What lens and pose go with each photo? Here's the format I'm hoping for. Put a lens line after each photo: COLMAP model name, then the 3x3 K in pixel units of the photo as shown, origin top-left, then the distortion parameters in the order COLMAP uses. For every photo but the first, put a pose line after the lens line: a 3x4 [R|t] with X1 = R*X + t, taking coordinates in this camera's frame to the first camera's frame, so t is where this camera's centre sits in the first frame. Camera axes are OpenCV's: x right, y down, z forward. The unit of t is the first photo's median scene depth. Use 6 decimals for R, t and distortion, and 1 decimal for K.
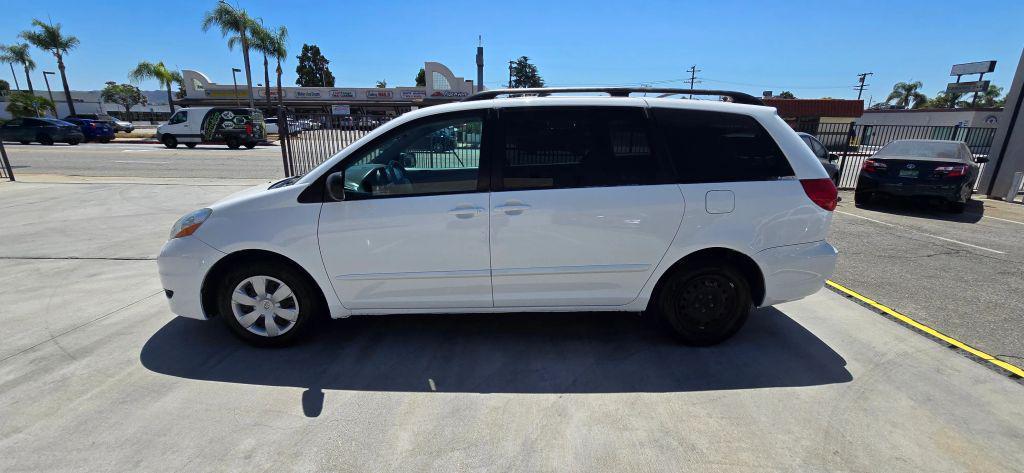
lens RADIAL K [[418.0, 0, 506.3], [0, 418.0, 237.9], [0, 0, 1]] dist [-0.004928, 0.000548]
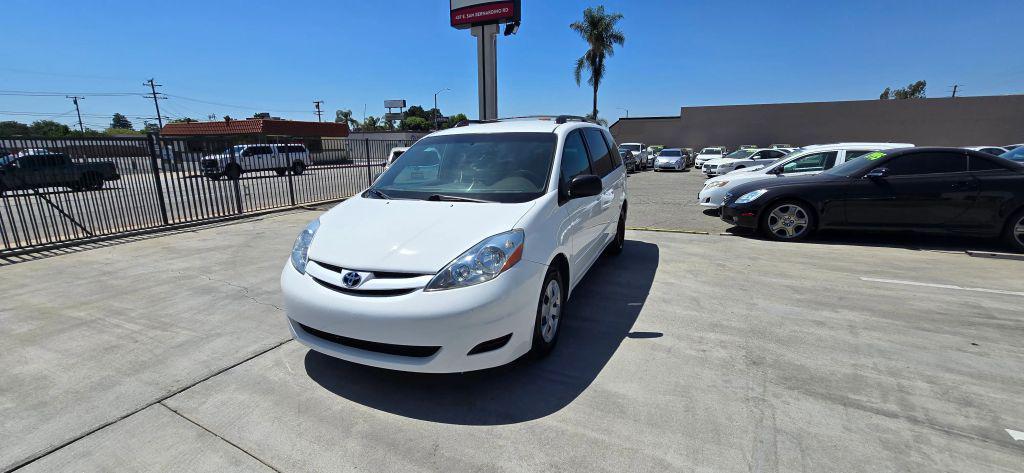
lens RADIAL K [[418.0, 0, 505.3], [0, 418.0, 242.4], [0, 0, 1]] dist [-0.004928, 0.000548]
pose [[0.435002, -0.222885, 0.872408, -0.119861], [0.254291, 0.959849, 0.118430, -0.012416], [-0.863776, 0.170328, 0.474214, 0.045523]]
